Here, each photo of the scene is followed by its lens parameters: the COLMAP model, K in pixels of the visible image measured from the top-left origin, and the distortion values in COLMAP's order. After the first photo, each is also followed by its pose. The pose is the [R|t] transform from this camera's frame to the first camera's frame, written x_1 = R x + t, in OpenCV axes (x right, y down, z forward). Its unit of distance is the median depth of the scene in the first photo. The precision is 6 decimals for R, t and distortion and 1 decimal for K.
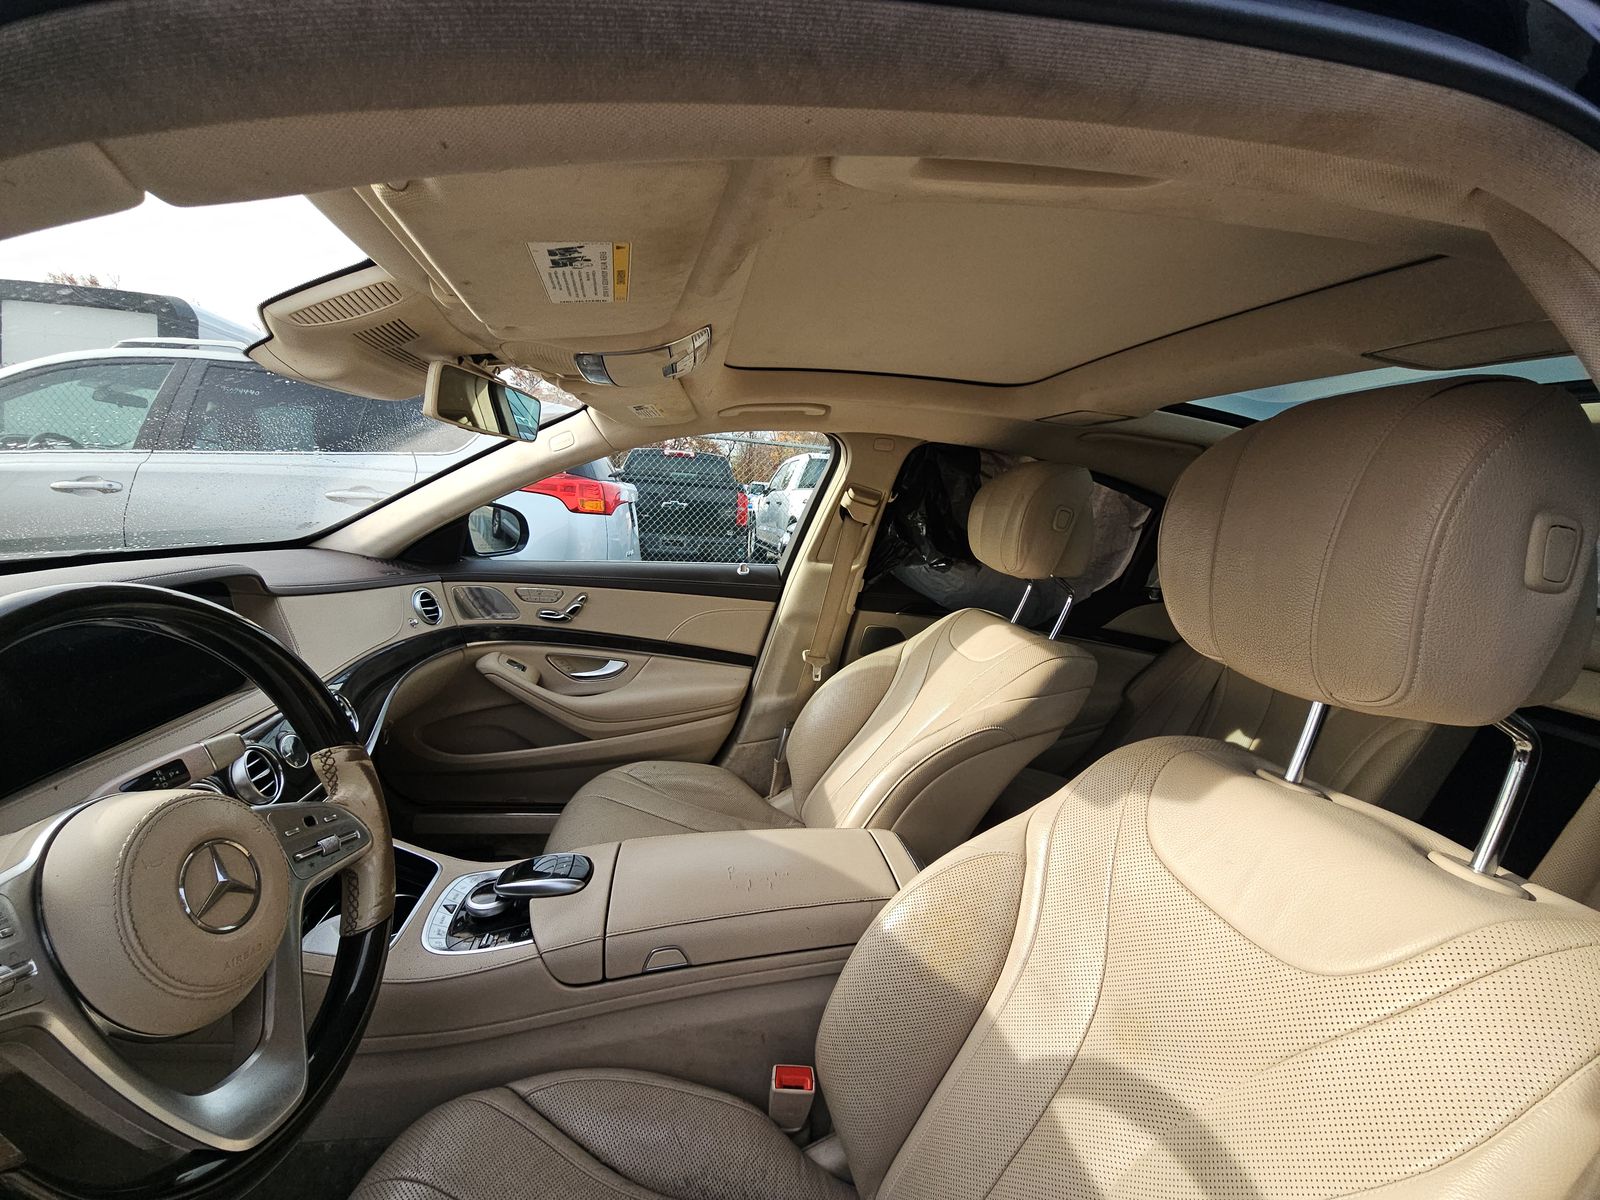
lens RADIAL K [[656.6, 0, 794.7], [0, 656.6, 592.7], [0, 0, 1]] dist [0.000519, -0.000463]
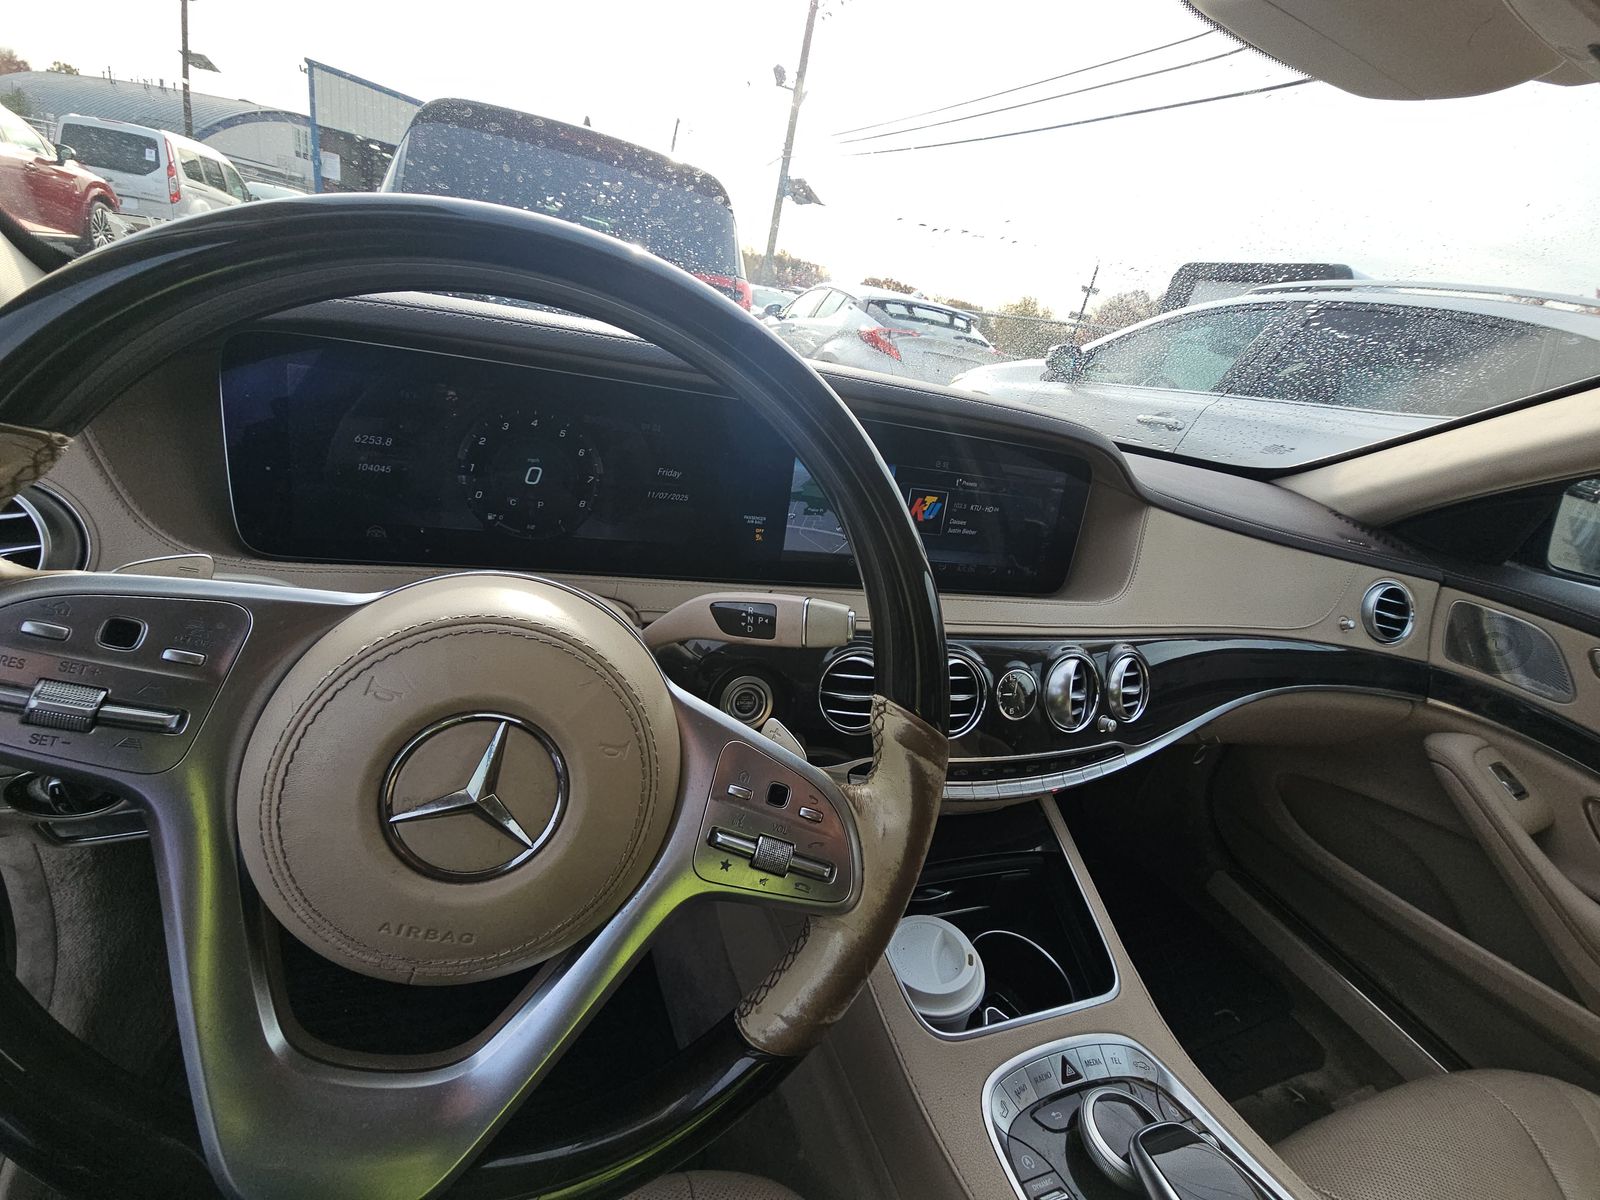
lens RADIAL K [[652.7, 0, 794.5], [0, 652.7, 592.6], [0, 0, 1]] dist [0.014165, -0.011887]
pose [[0.194199, 0.332530, -0.922882, -0.117804], [-0.316934, 0.911606, 0.261776, 0.020808], [0.928353, 0.241656, 0.282423, 0.325569]]
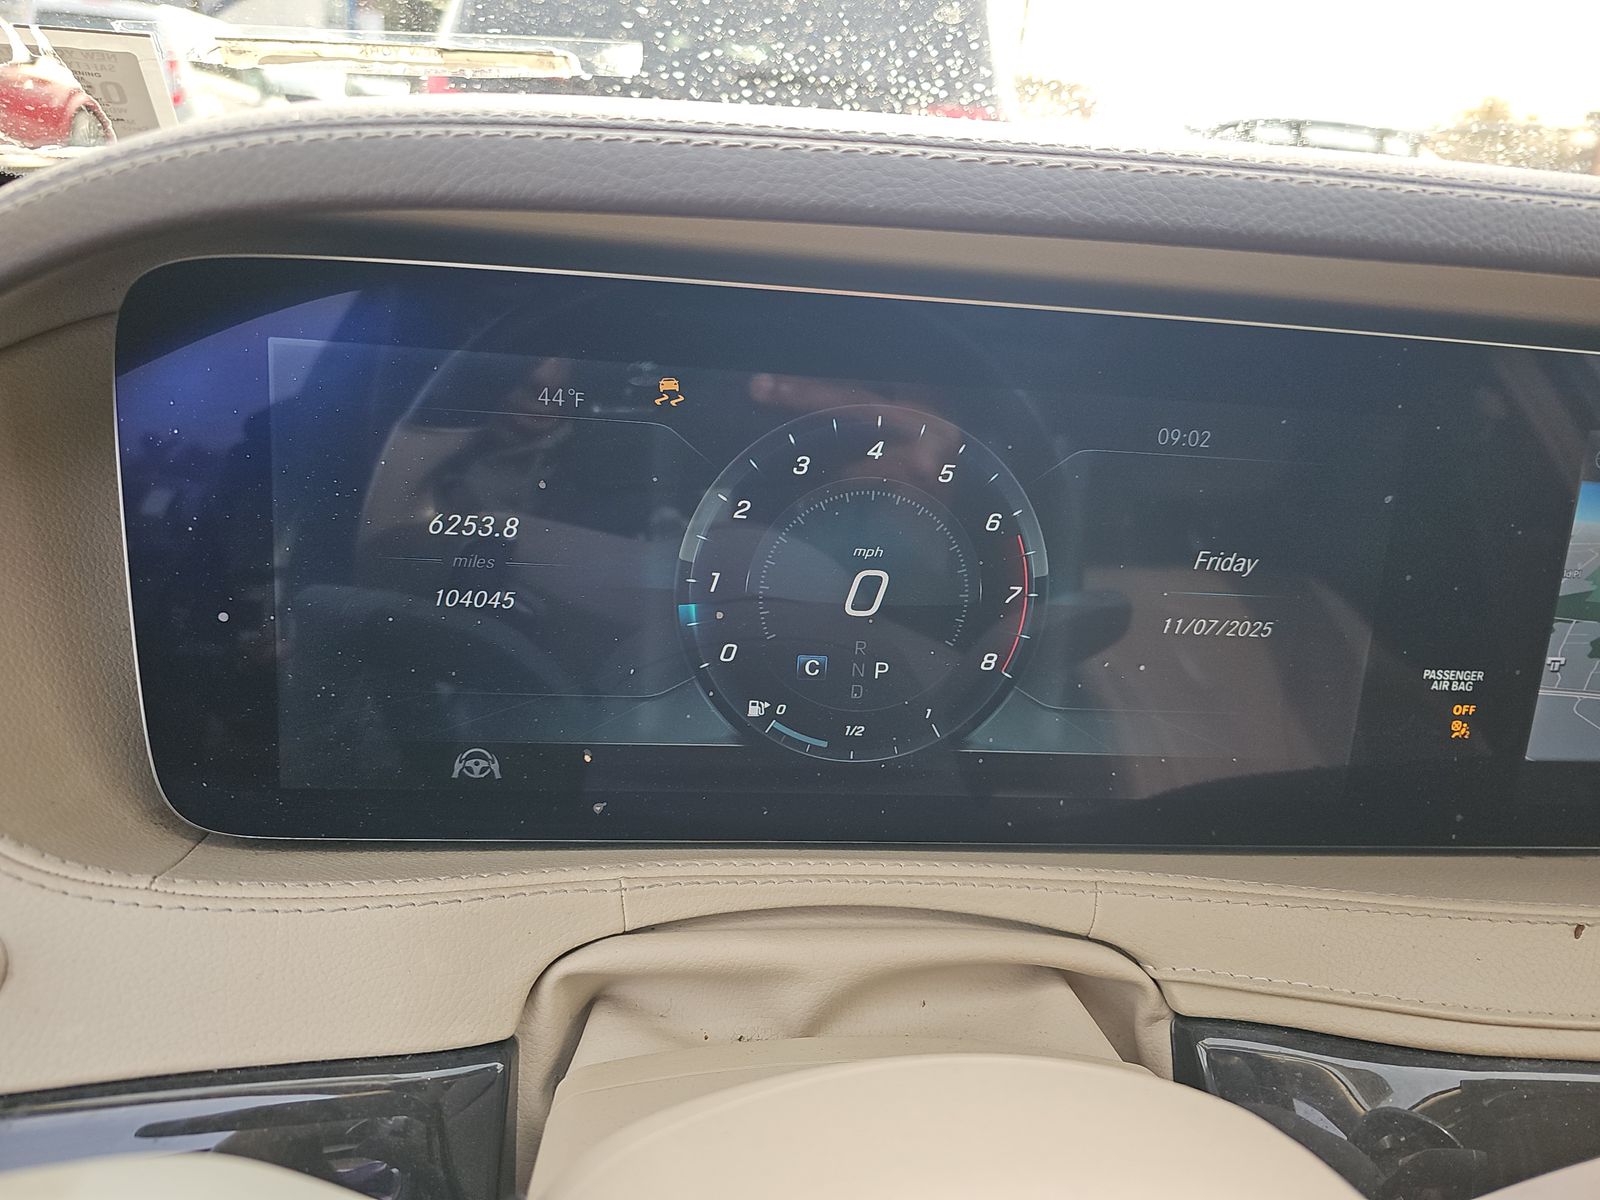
lens RADIAL K [[1080.7, 0, 800.0], [0, 1080.7, 600.0], [0, 0, 1]] dist [0.051398, -0.069562]
pose [[-0.025604, 0.298403, -0.954097, -0.295377], [-0.240912, 0.924439, 0.295592, 0.043155], [0.970209, 0.237421, 0.048220, 0.254954]]
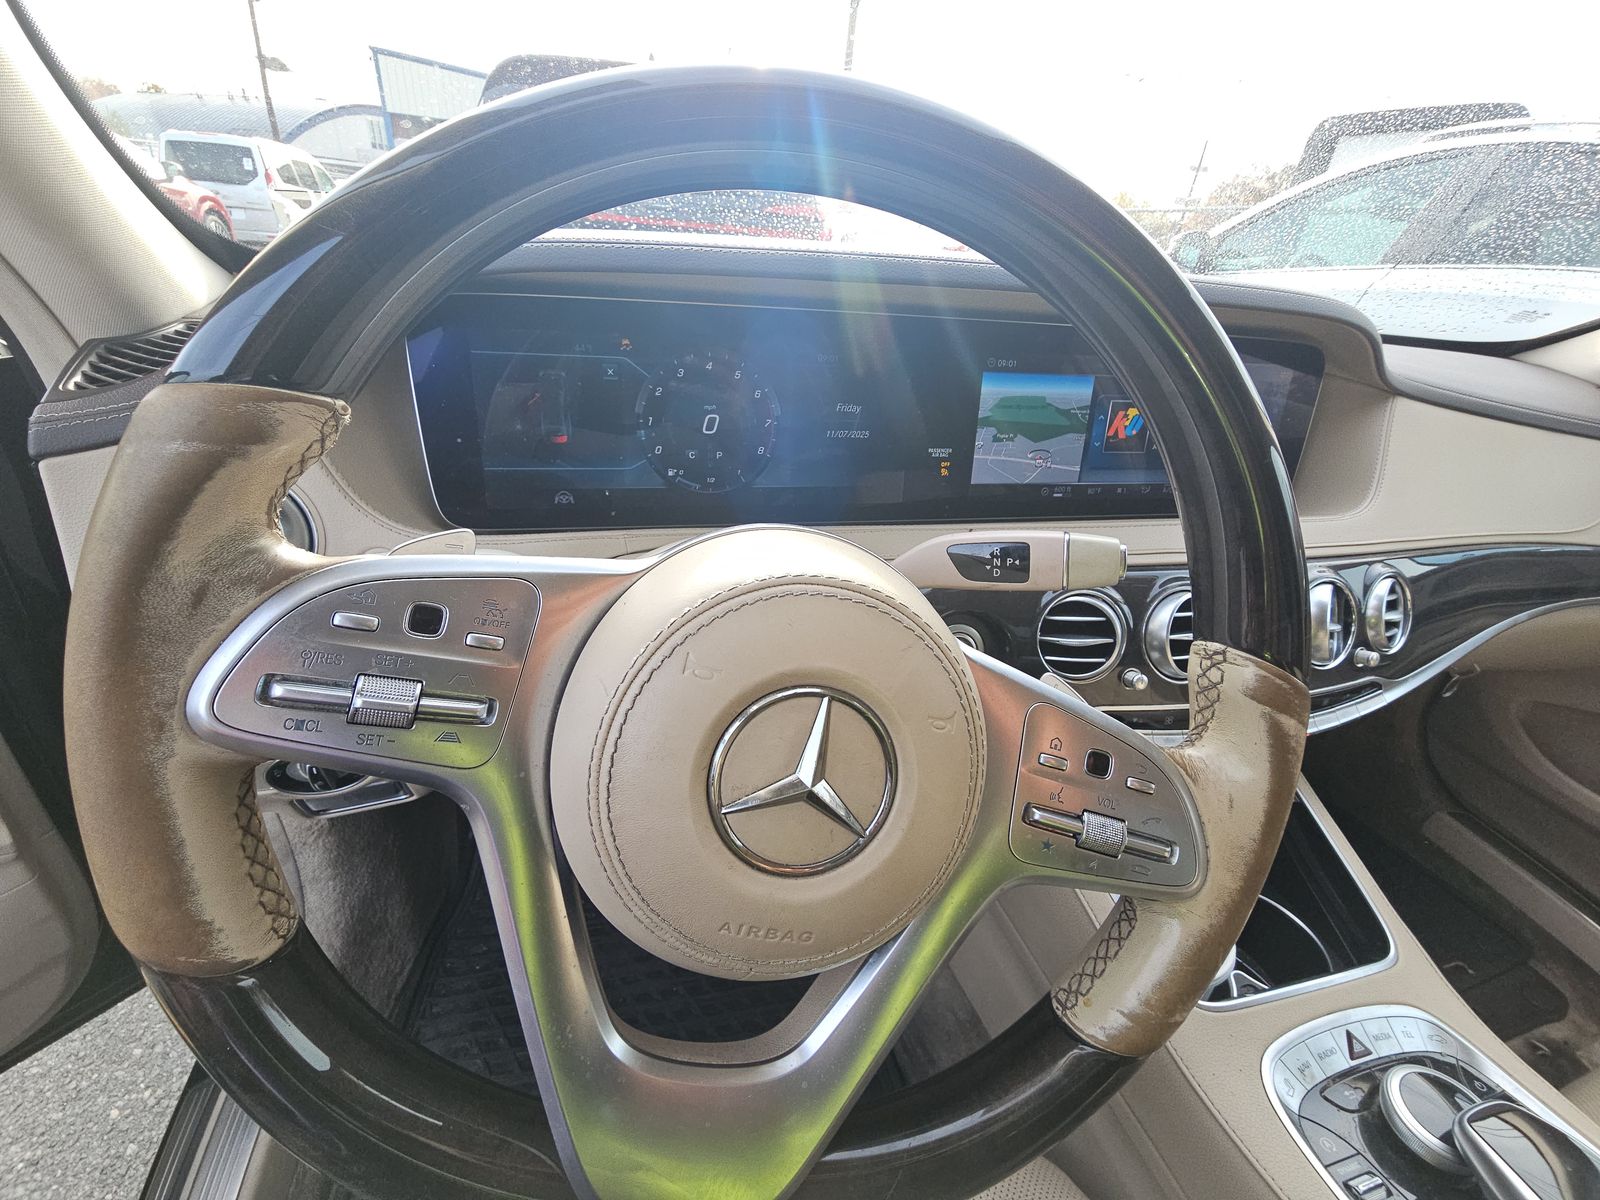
lens RADIAL K [[656.6, 0, 794.7], [0, 656.6, 592.7], [0, 0, 1]] dist [0.000519, -0.000463]
pose [[0.093802, 0.398781, -0.912236, -0.153844], [-0.214058, 0.902925, 0.372700, 0.045410], [0.972307, 0.160312, 0.170058, 0.276432]]
